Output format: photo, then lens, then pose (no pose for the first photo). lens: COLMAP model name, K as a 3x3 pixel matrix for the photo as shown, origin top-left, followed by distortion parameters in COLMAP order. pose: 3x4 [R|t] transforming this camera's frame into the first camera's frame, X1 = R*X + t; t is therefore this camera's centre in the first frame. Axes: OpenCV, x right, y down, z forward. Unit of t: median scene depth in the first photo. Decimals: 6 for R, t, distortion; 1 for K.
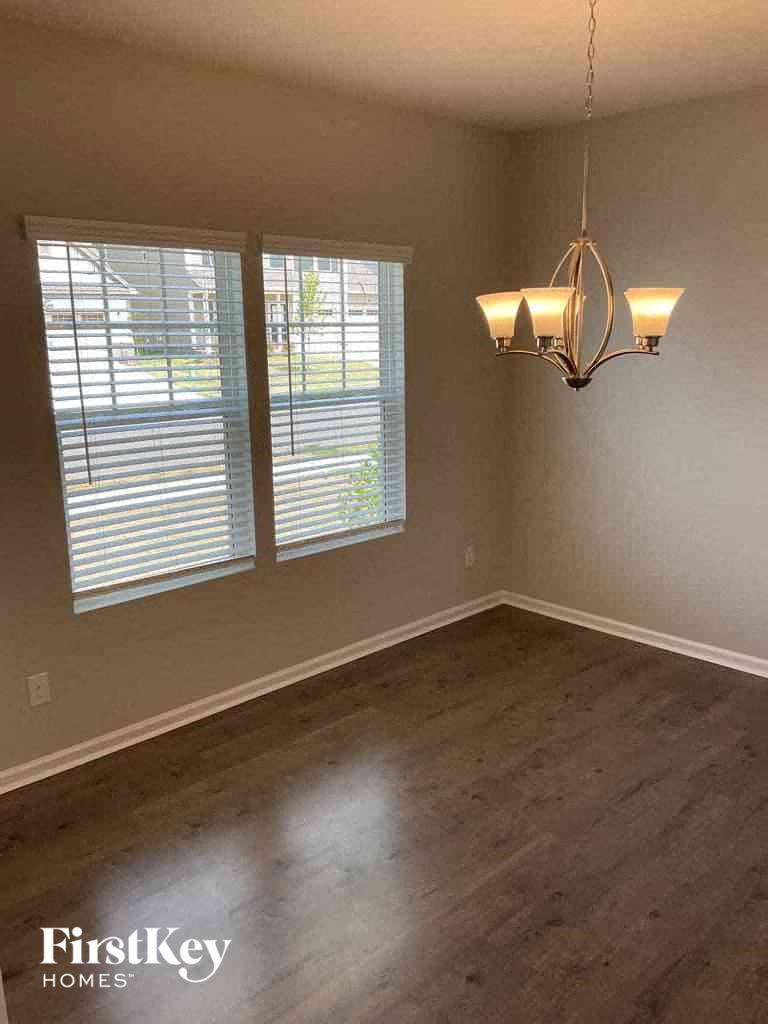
lens RADIAL K [[853.8, 0, 380.3], [0, 853.8, 512.3], [0, 0, 1]] dist [0.100855, -0.186331]
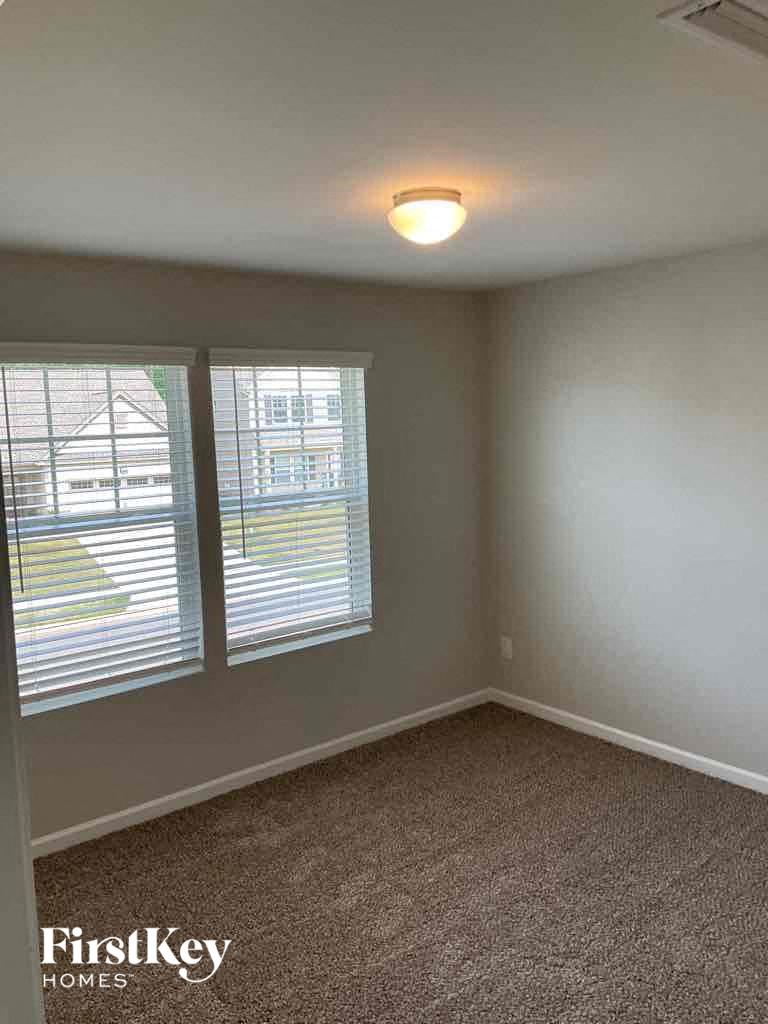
lens RADIAL K [[728.2, 0, 380.9], [0, 728.2, 509.2], [0, 0, 1]] dist [-0.025463, -0.000161]
pose [[0.988651, -0.018034, -0.149145, 0.189779], [0.003560, 0.995303, -0.096748, -0.041239], [0.150189, 0.095119, 0.984071, 0.181432]]
